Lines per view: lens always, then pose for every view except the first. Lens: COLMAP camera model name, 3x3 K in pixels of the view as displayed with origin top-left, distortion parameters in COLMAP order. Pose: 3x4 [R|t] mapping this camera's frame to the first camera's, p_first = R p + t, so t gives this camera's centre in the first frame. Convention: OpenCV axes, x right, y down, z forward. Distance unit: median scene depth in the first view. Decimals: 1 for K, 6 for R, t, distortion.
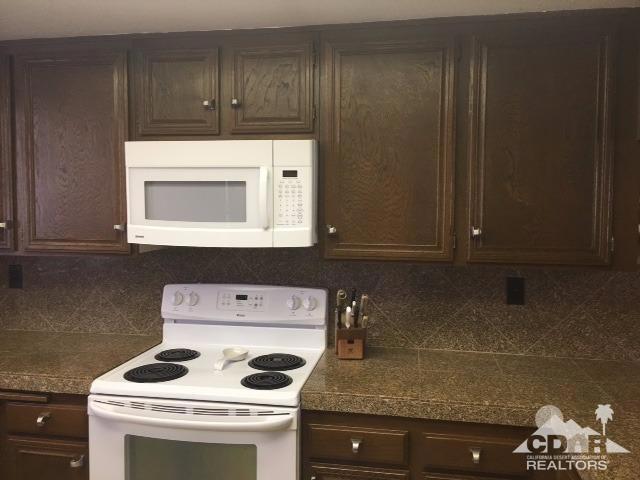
lens RADIAL K [[543.3, 0, 319.7], [0, 543.3, 240.4], [0, 0, 1]] dist [0.009591, 0.002167]
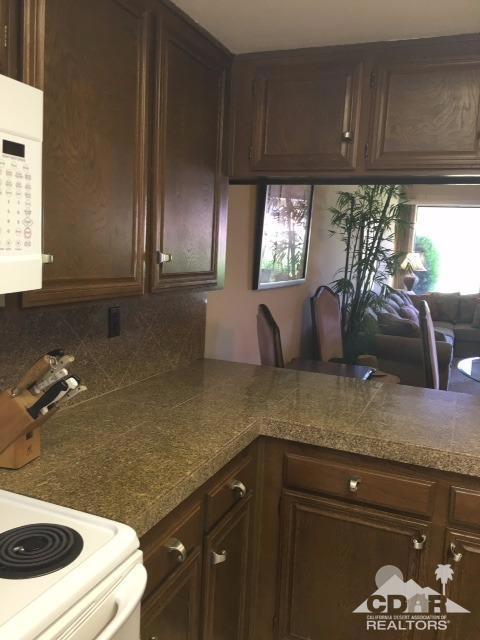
lens RADIAL K [[543.3, 0, 239.7], [0, 543.3, 318.4], [0, 0, 1]] dist [0.009591, 0.002167]
pose [[0.194126, -0.125626, 0.972899, -0.529084], [0.014541, 0.992026, 0.125194, -0.025290], [-0.980869, -0.010157, 0.194405, 0.688637]]
